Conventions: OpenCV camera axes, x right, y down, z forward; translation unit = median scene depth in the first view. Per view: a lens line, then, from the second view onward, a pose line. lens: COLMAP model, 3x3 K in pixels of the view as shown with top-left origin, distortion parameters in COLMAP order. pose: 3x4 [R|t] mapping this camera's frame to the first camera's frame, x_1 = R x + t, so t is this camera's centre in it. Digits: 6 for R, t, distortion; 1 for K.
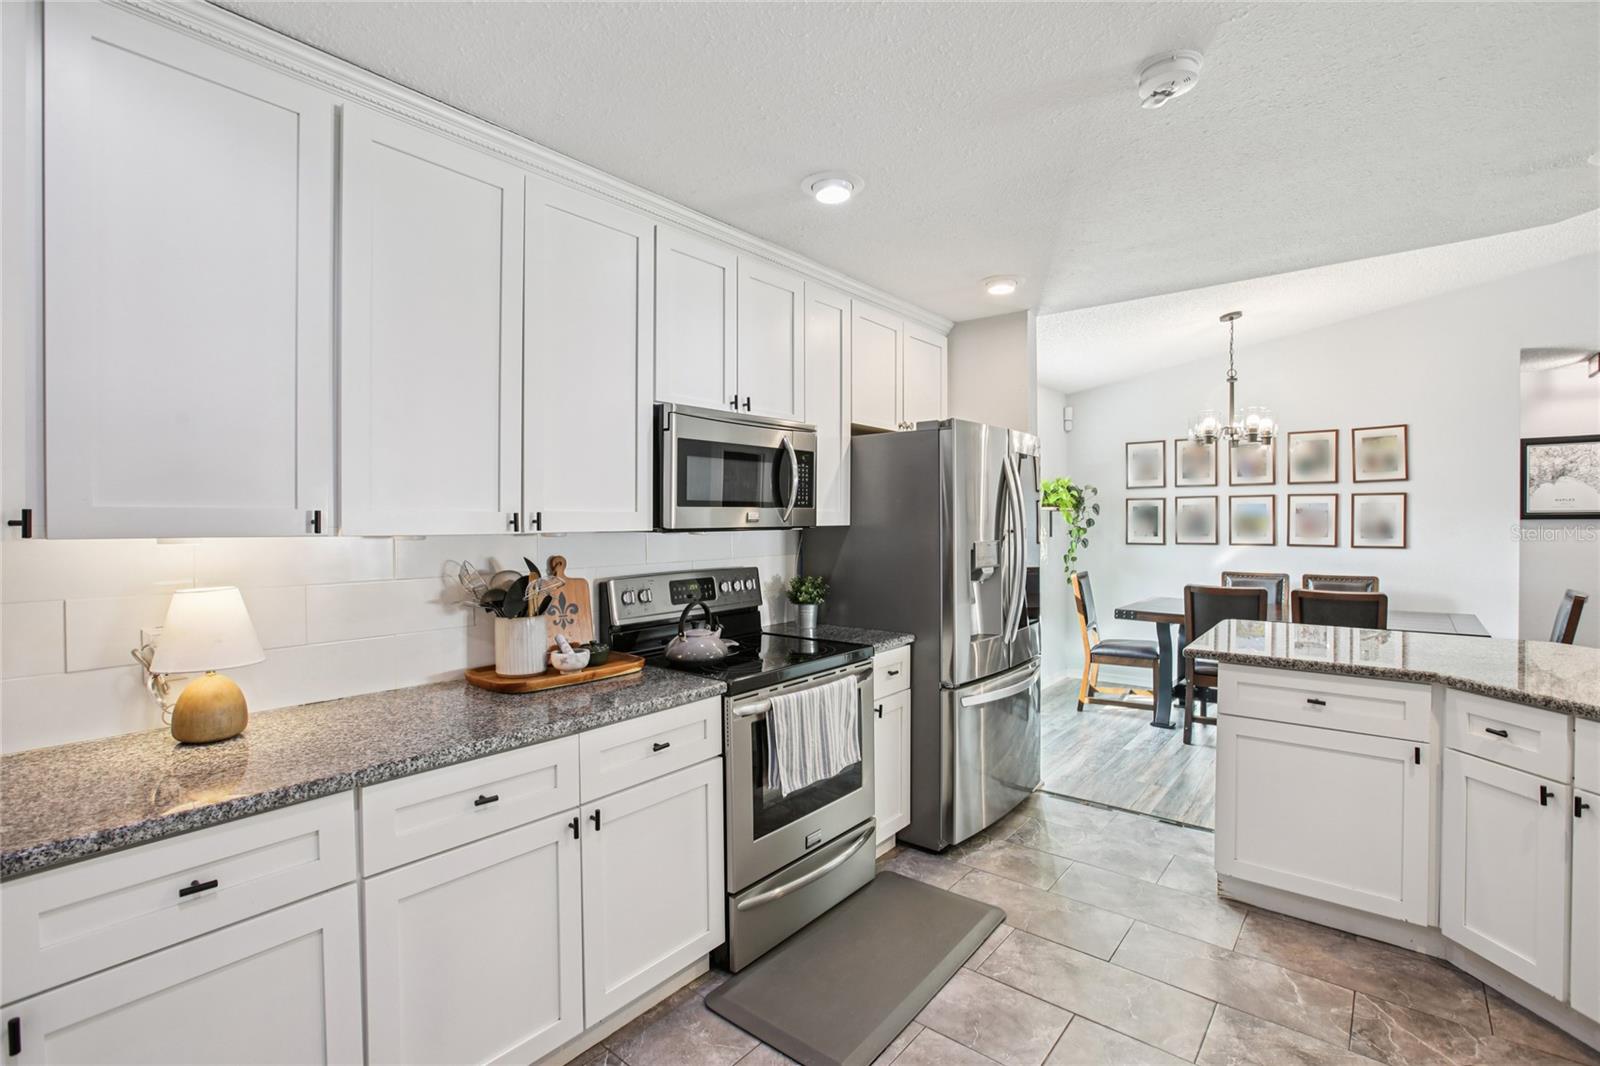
lens RADIAL K [[736.1, 0, 795.2], [0, 736.1, 527.2], [0, 0, 1]] dist [-0.062103, 0.030479]
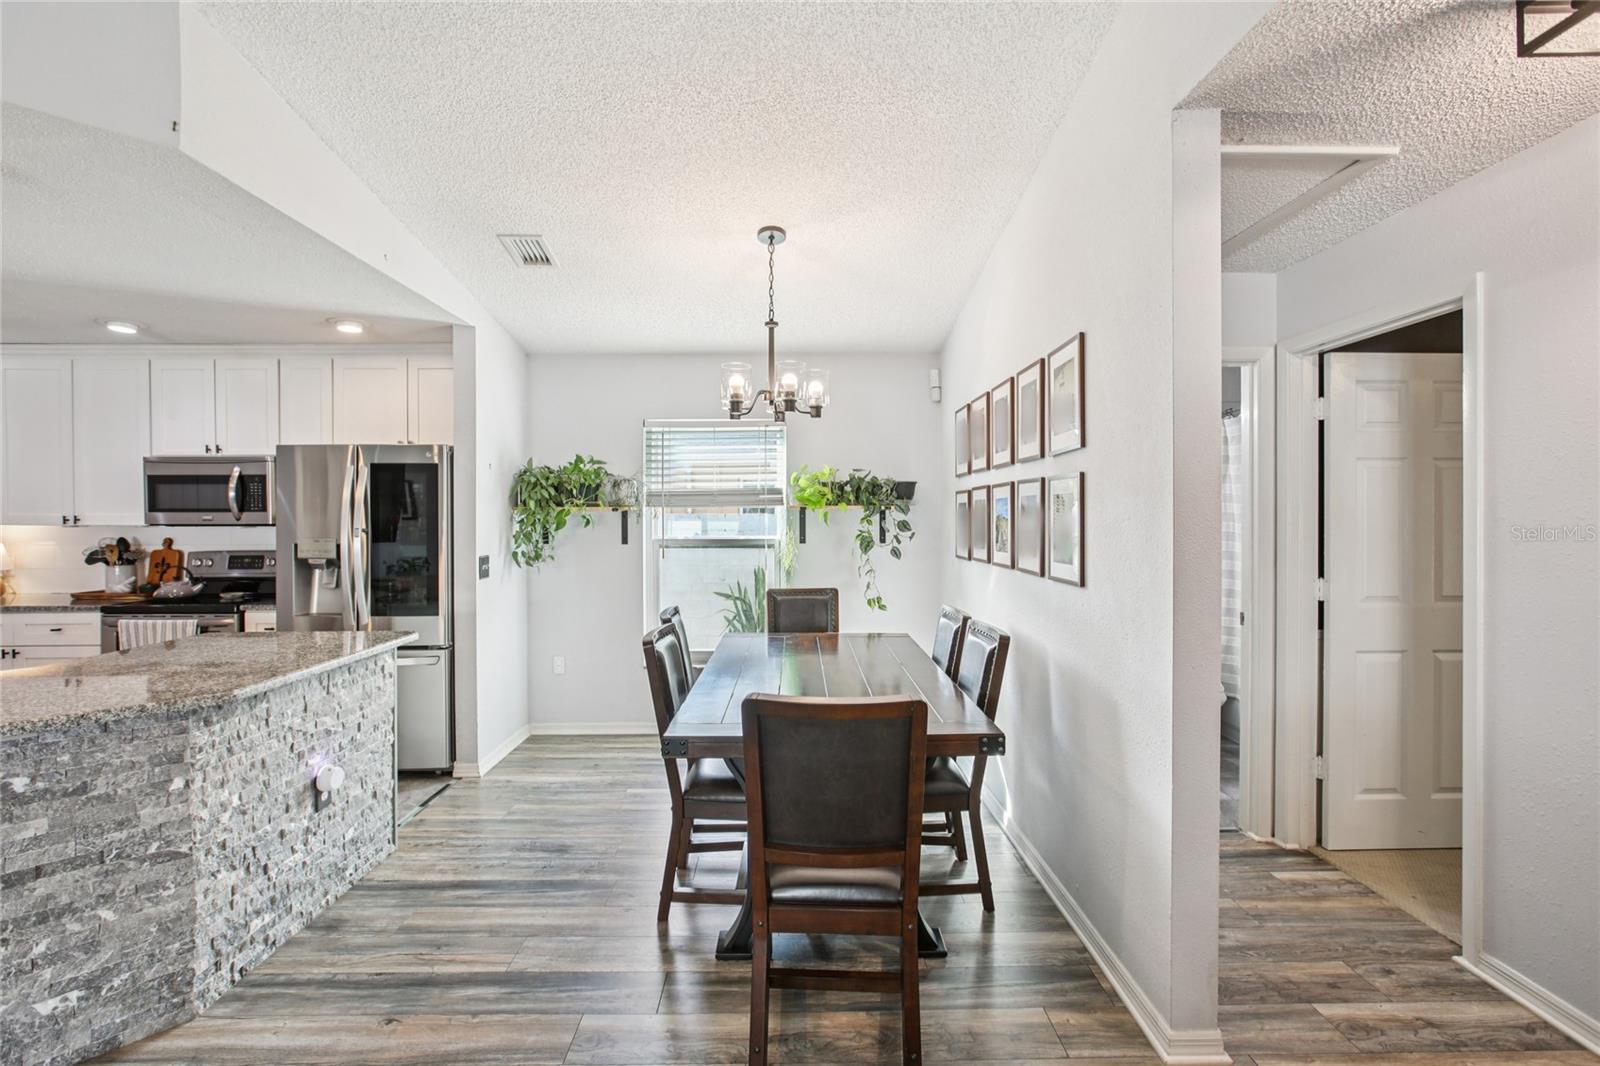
lens RADIAL K [[736.1, 0, 795.2], [0, 736.1, 527.2], [0, 0, 1]] dist [-0.062103, 0.030479]
pose [[0.648153, 0.015179, -0.761359, 1.275186], [-0.011587, 0.999882, 0.010071, -0.015913], [0.761422, 0.002294, 0.648253, 0.610019]]
